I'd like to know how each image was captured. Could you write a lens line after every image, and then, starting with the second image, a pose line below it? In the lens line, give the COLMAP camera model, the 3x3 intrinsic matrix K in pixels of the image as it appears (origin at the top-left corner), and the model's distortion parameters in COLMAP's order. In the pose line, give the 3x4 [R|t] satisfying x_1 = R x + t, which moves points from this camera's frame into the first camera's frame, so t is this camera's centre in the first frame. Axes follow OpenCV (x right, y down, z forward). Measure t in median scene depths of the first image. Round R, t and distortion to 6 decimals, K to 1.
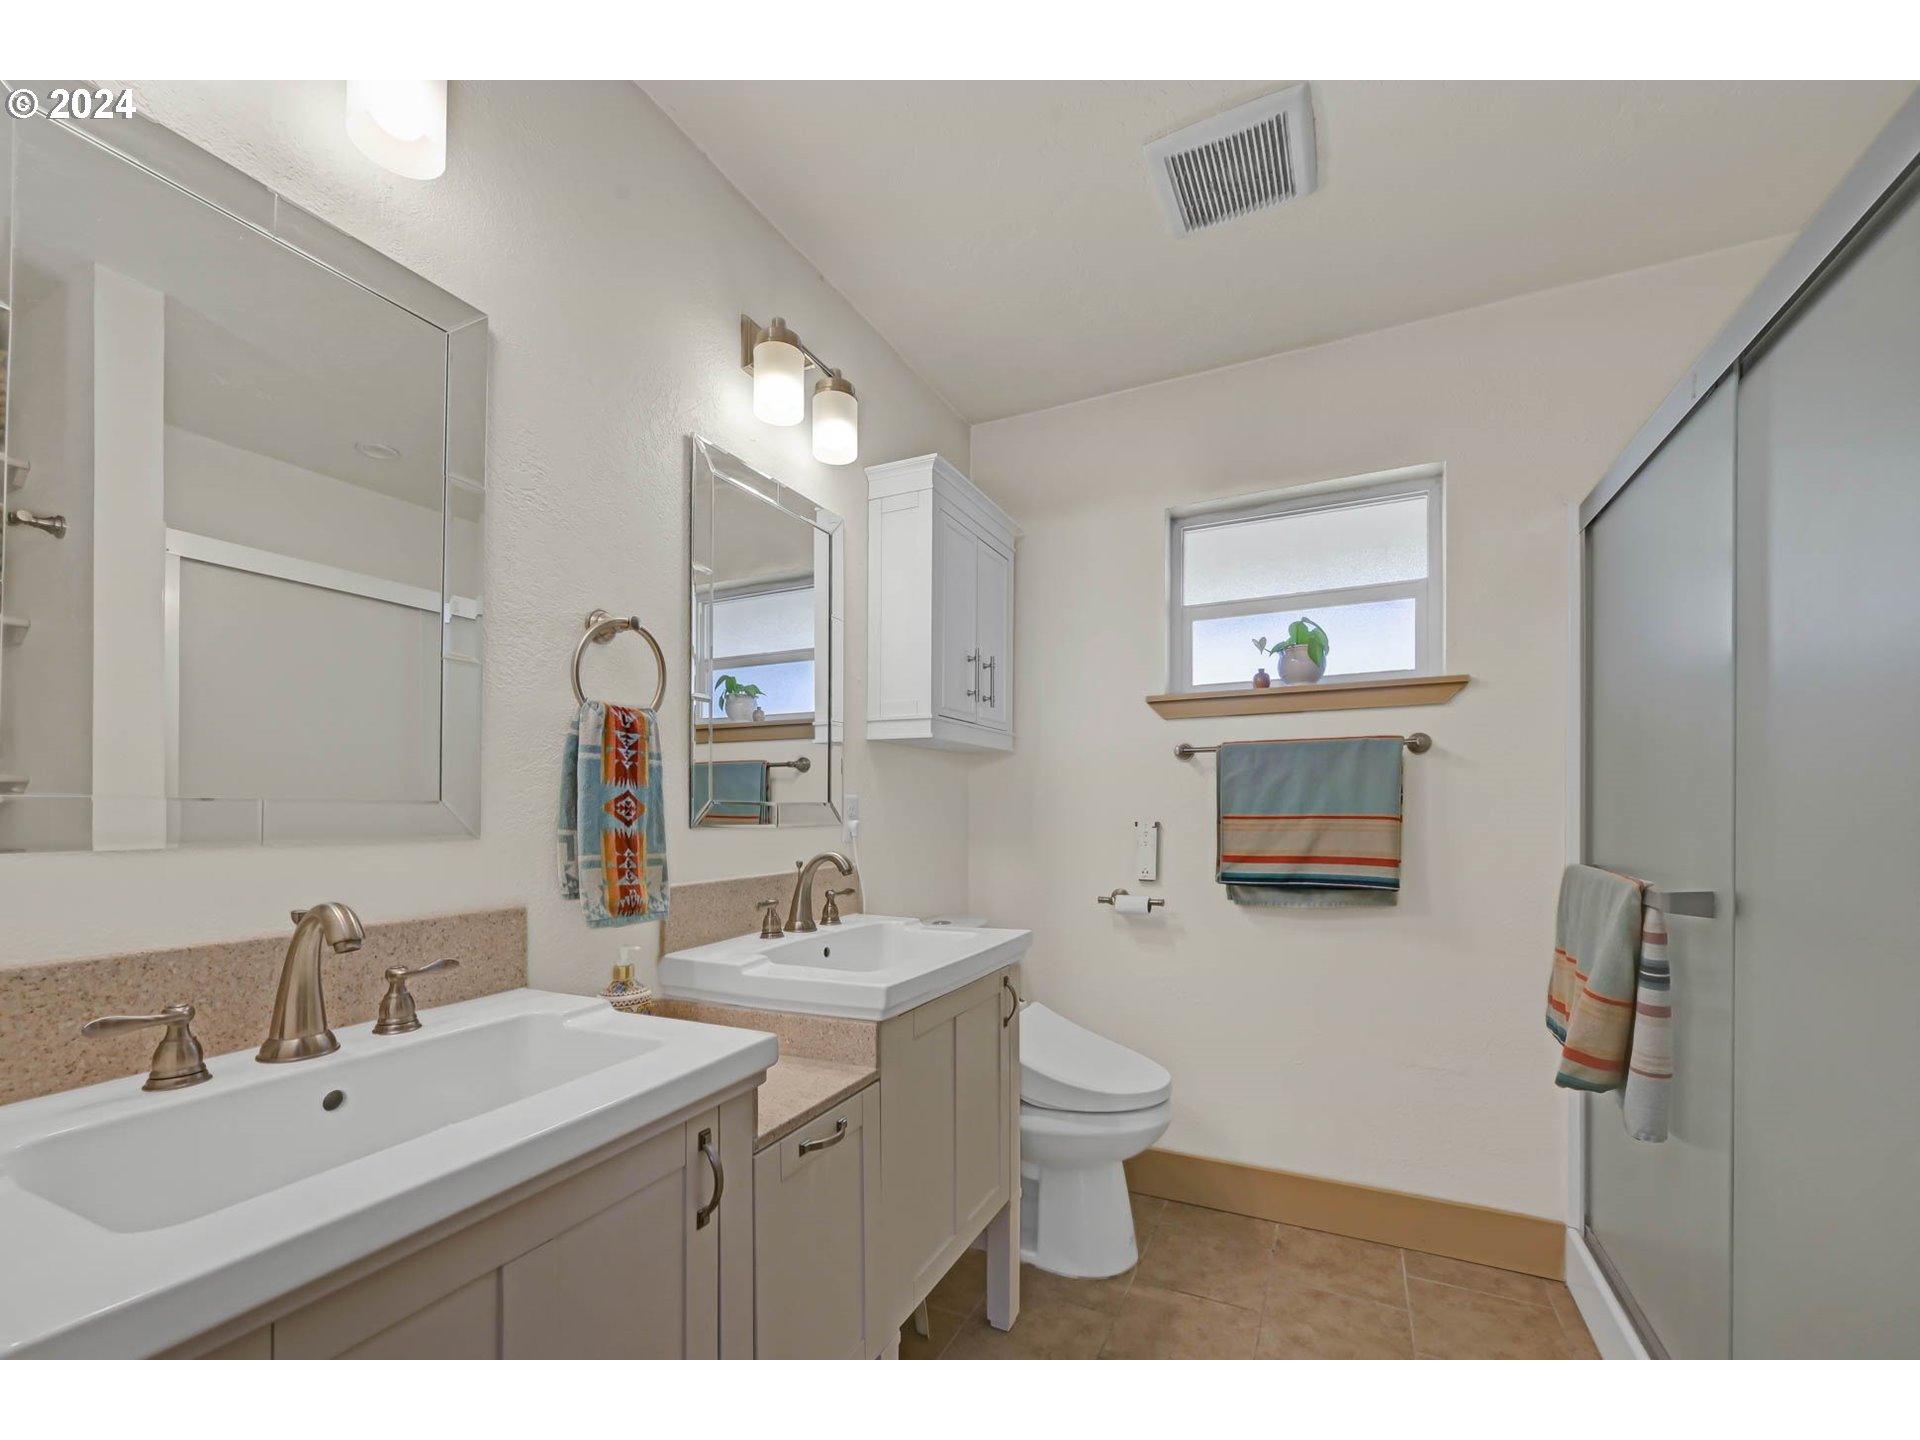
lens RADIAL K [[777.0, 0, 929.0], [0, 777.0, 809.2], [0, 0, 1]] dist [0.000083, -0.000087]
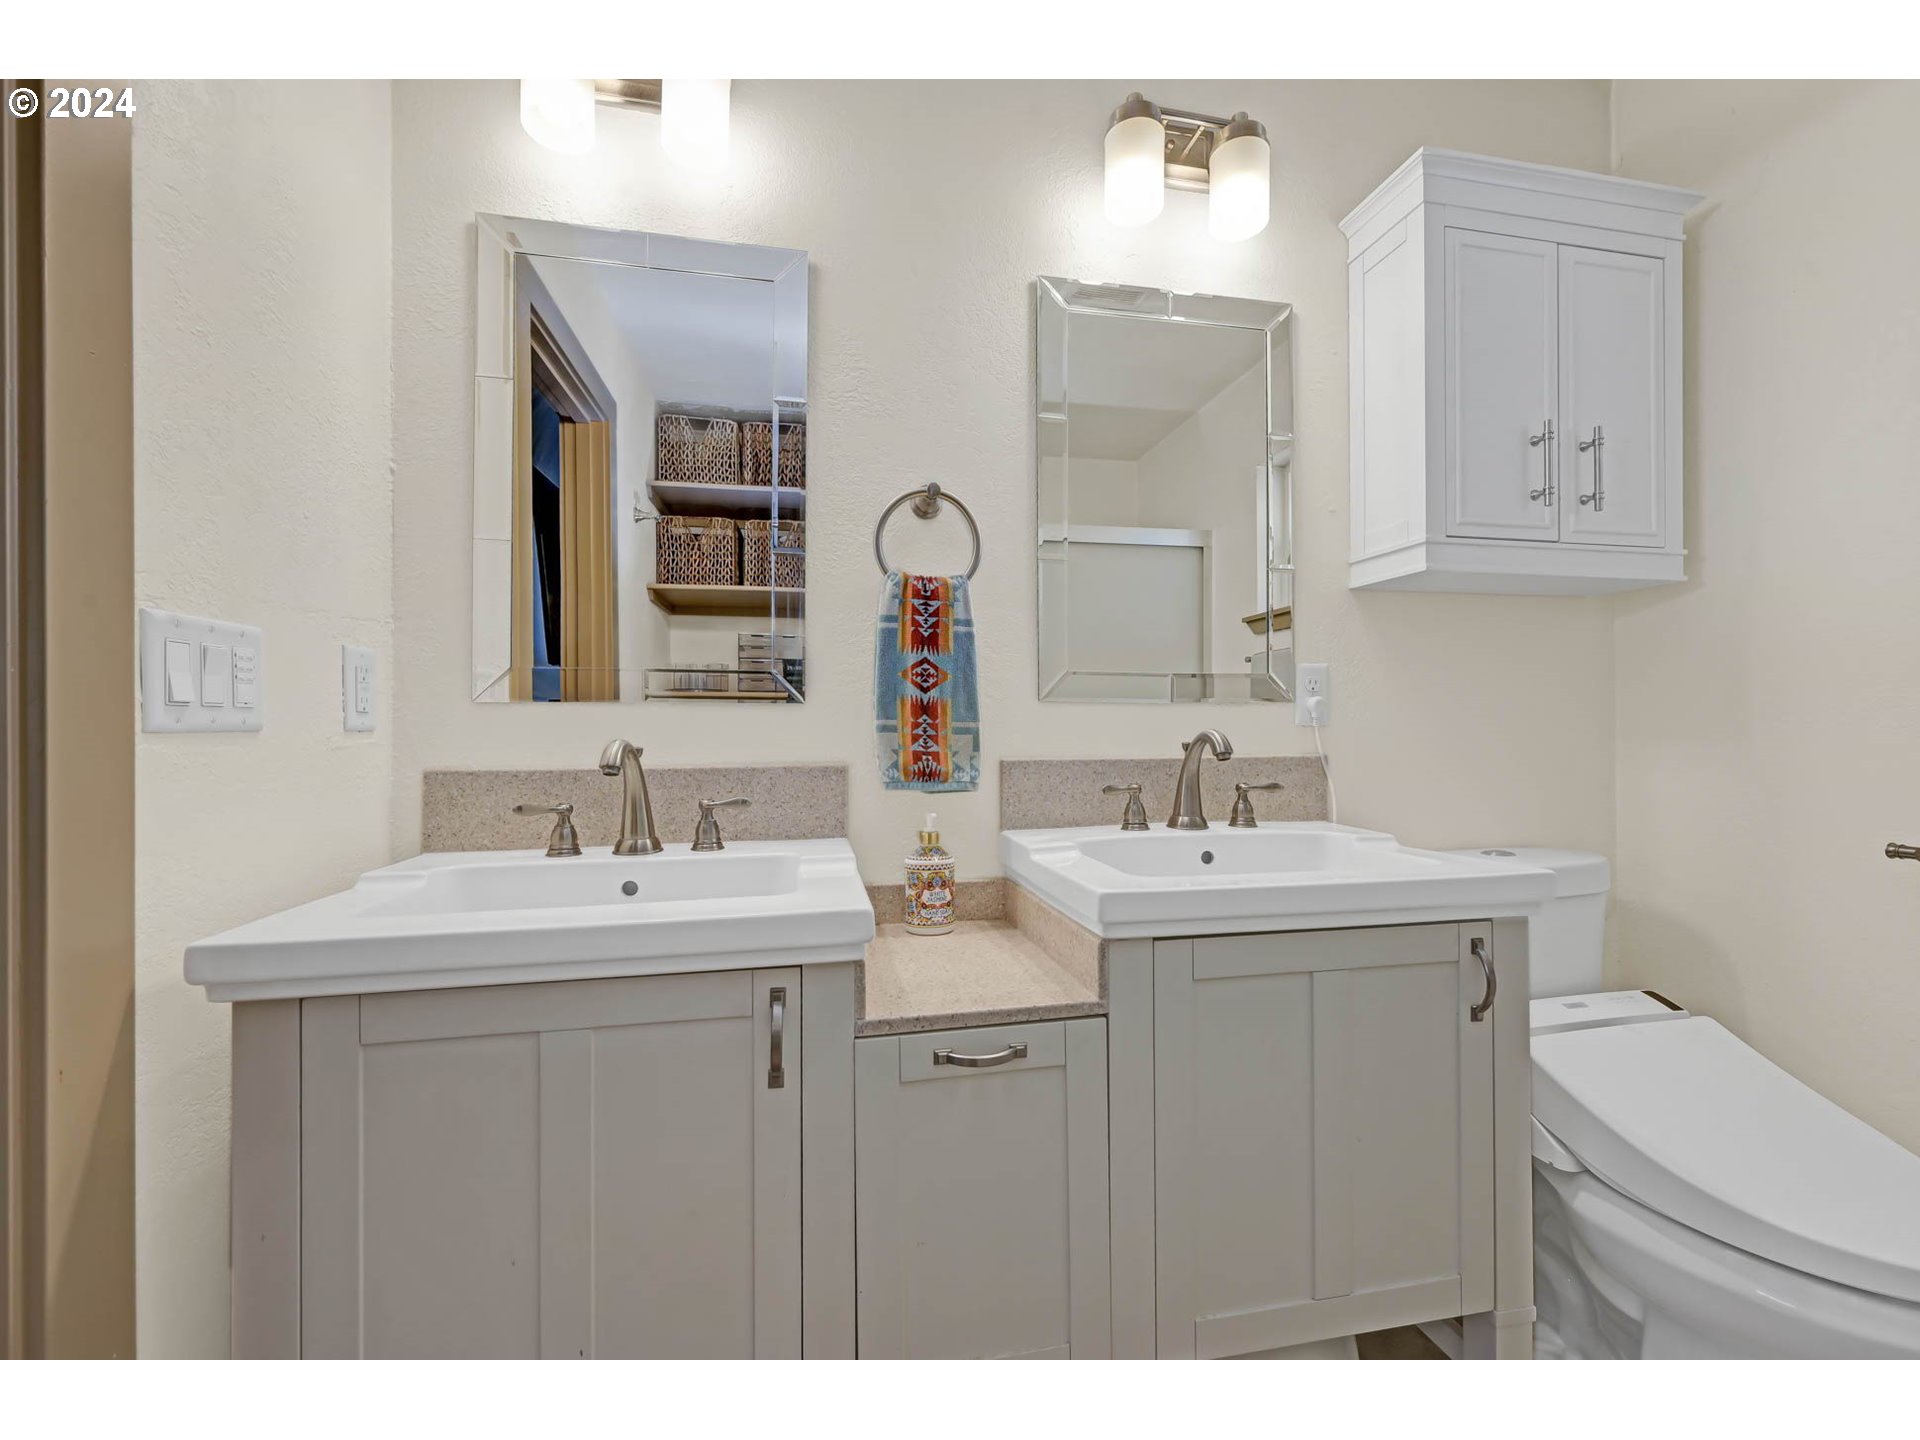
lens RADIAL K [[765.9, 0, 964.2], [0, 765.9, 724.4], [0, 0, 1]] dist [-0.000991, -0.000202]
pose [[0.626768, -0.004797, -0.779191, 0.414624], [0.002564, 0.999988, -0.004094, 0.066540], [0.779202, 0.000568, 0.626773, 0.414927]]
